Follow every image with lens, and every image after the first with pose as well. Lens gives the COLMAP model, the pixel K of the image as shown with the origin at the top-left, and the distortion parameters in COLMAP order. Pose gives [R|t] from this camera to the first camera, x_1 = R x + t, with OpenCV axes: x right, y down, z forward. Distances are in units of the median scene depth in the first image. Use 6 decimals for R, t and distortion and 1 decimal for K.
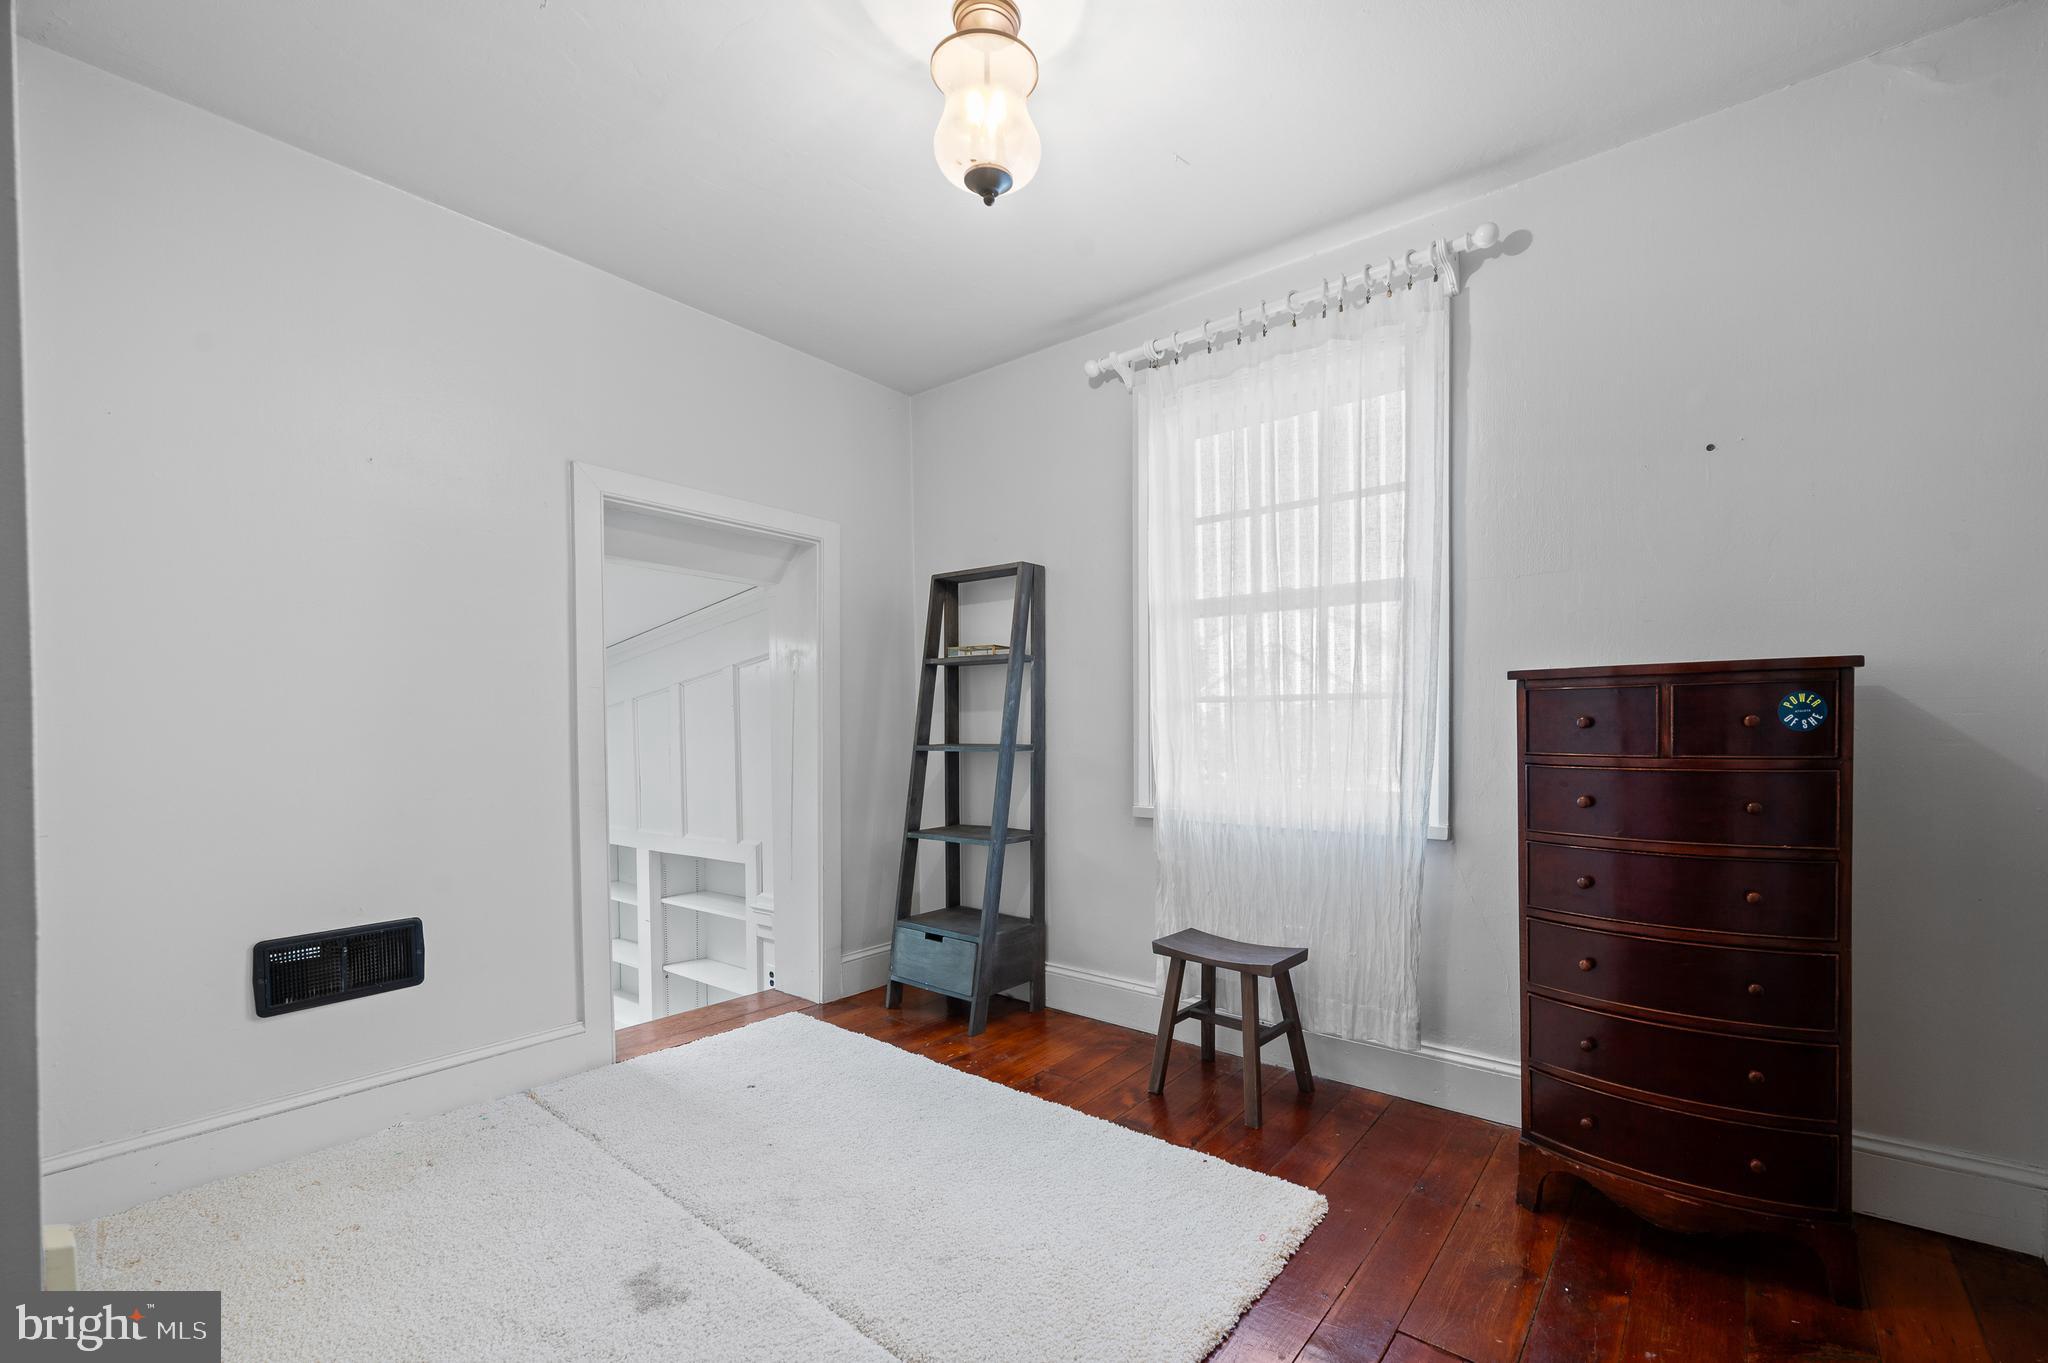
lens RADIAL K [[832.4, 0, 1075.4], [0, 832.4, 748.3], [0, 0, 1]] dist [0.000952, 0.000177]
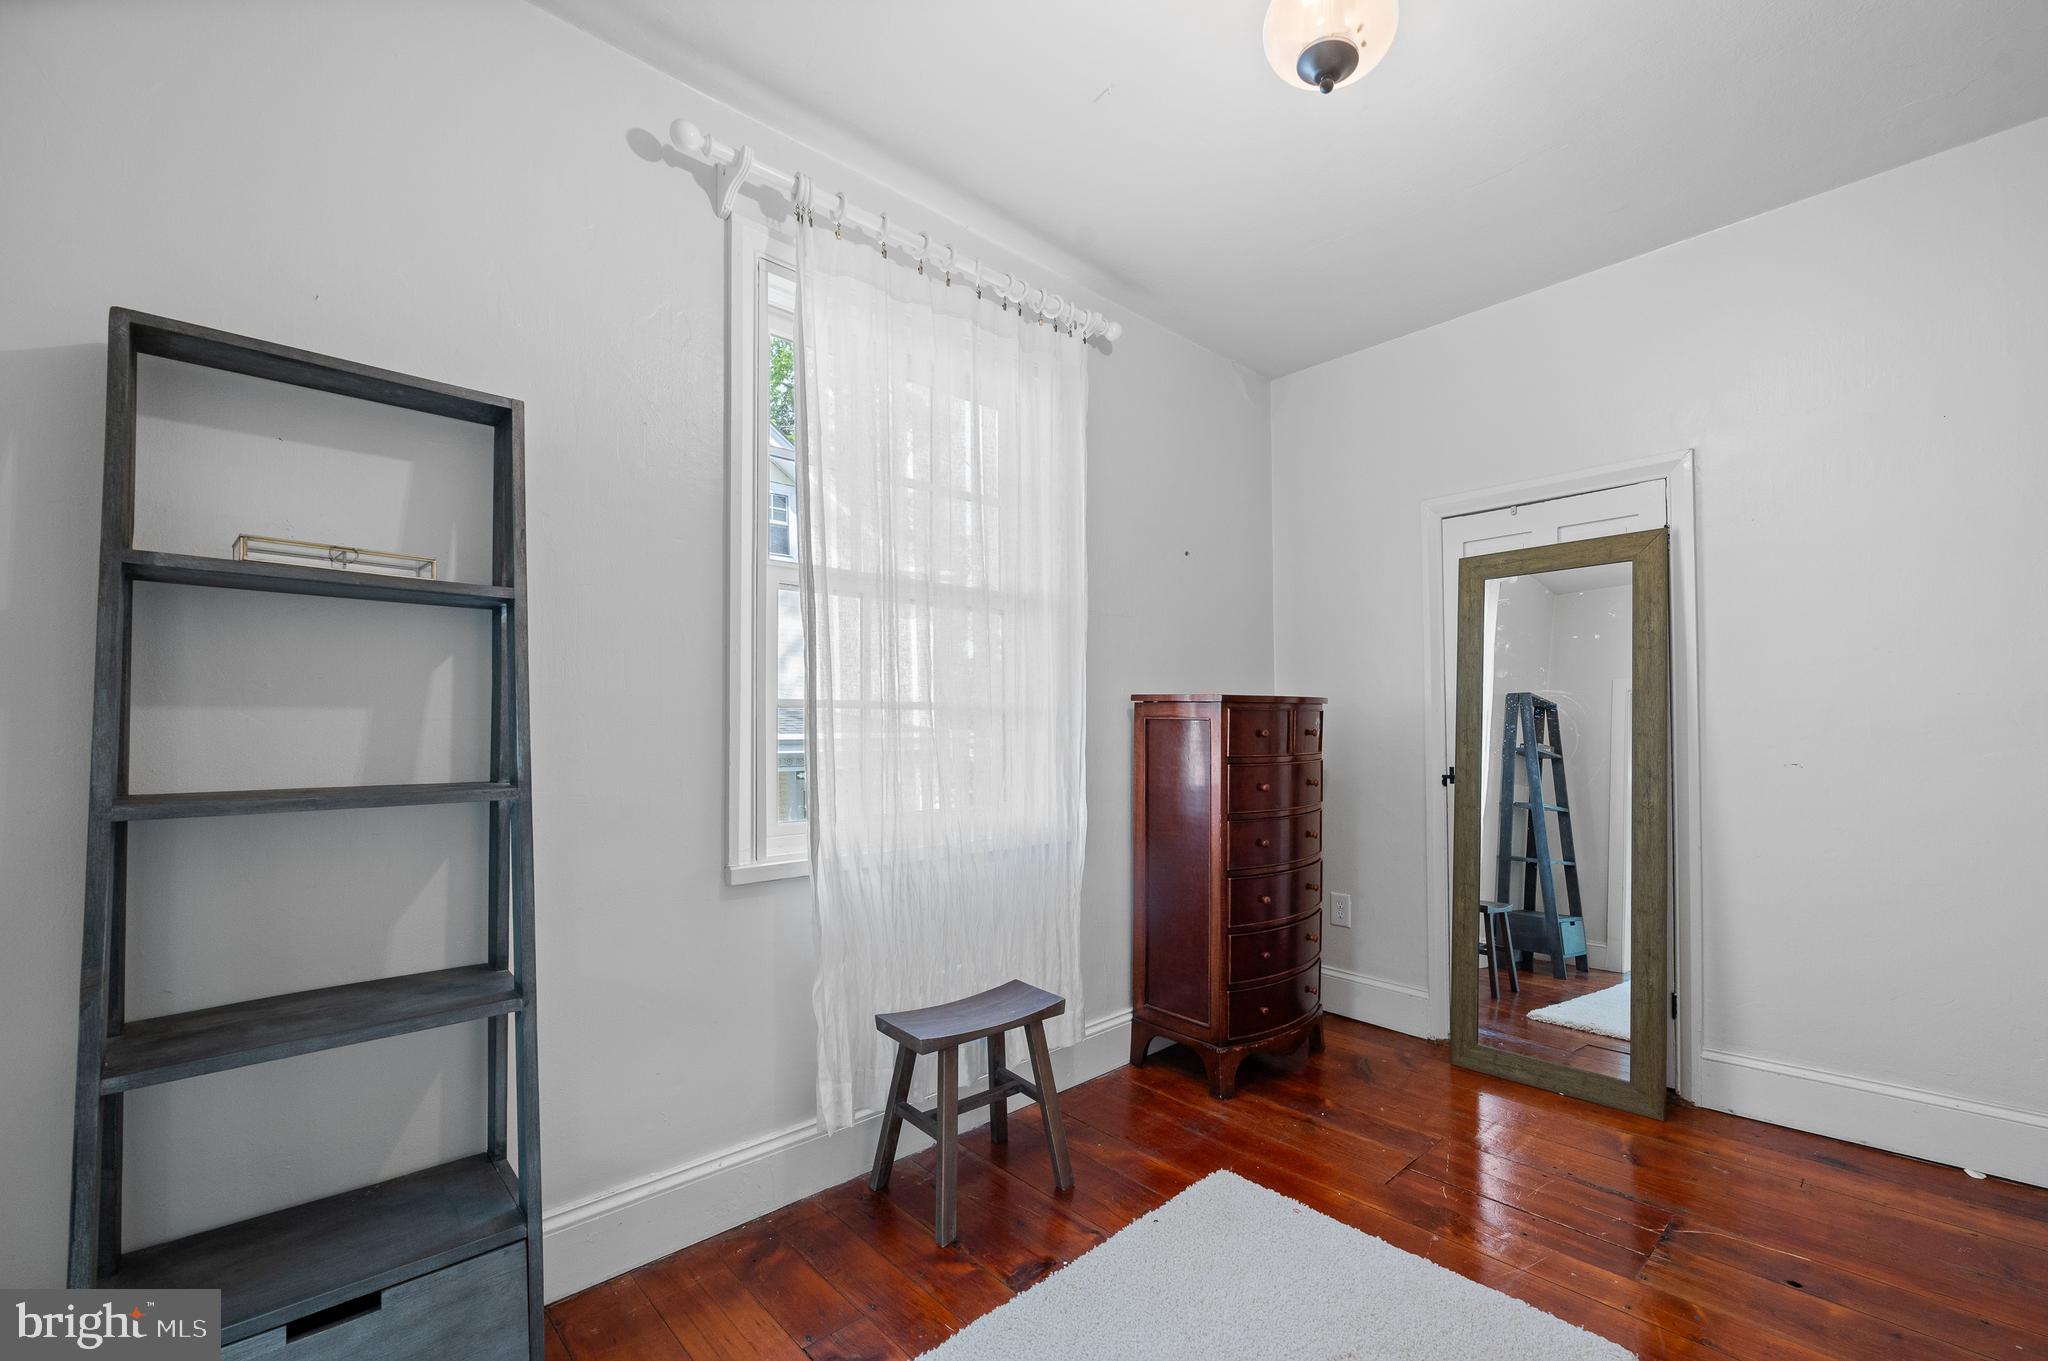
lens RADIAL K [[850.7, 0, 1023.4], [0, 850.7, 719.3], [0, 0, 1]] dist [-0.000631, -0.000001]
pose [[0.176159, 0.012357, 0.984284, -0.559934], [0.022918, 0.999599, -0.016651, -0.028843], [-0.984095, 0.025491, 0.175806, 0.710627]]
